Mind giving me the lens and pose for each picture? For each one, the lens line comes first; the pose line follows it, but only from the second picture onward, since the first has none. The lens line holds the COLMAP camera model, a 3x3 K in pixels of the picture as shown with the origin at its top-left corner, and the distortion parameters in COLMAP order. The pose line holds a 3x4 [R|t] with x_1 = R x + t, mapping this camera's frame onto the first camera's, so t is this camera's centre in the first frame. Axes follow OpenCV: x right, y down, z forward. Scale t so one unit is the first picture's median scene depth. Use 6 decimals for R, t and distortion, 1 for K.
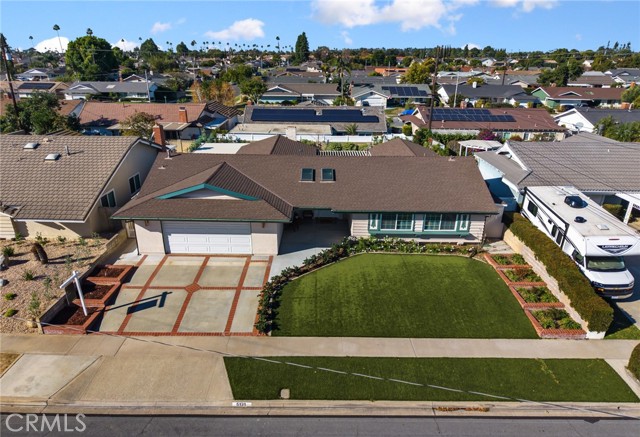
lens RADIAL K [[455.1, 0, 320.0], [0, 455.1, 218.5], [0, 0, 1]] dist [0.004761, 0.001449]
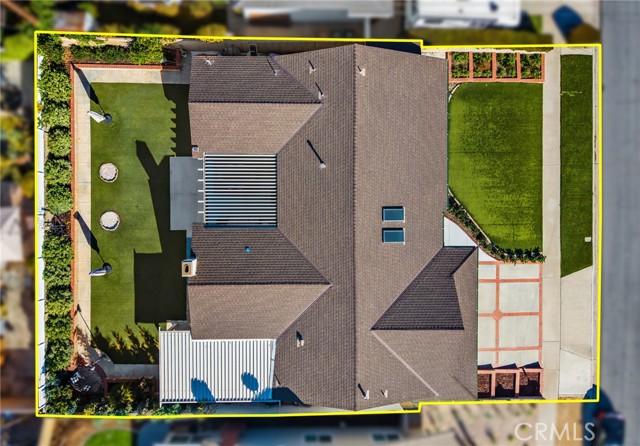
lens RADIAL K [[467.4, 0, 320.0], [0, 467.4, 223.0], [0, 0, 1]] dist [-0.003512, -0.001674]
pose [[-0.001782, -0.999878, -0.015534, 0.020404], [0.311959, -0.015315, 0.949972, -1.484213], [-0.950094, -0.003153, 0.311948, 1.185084]]
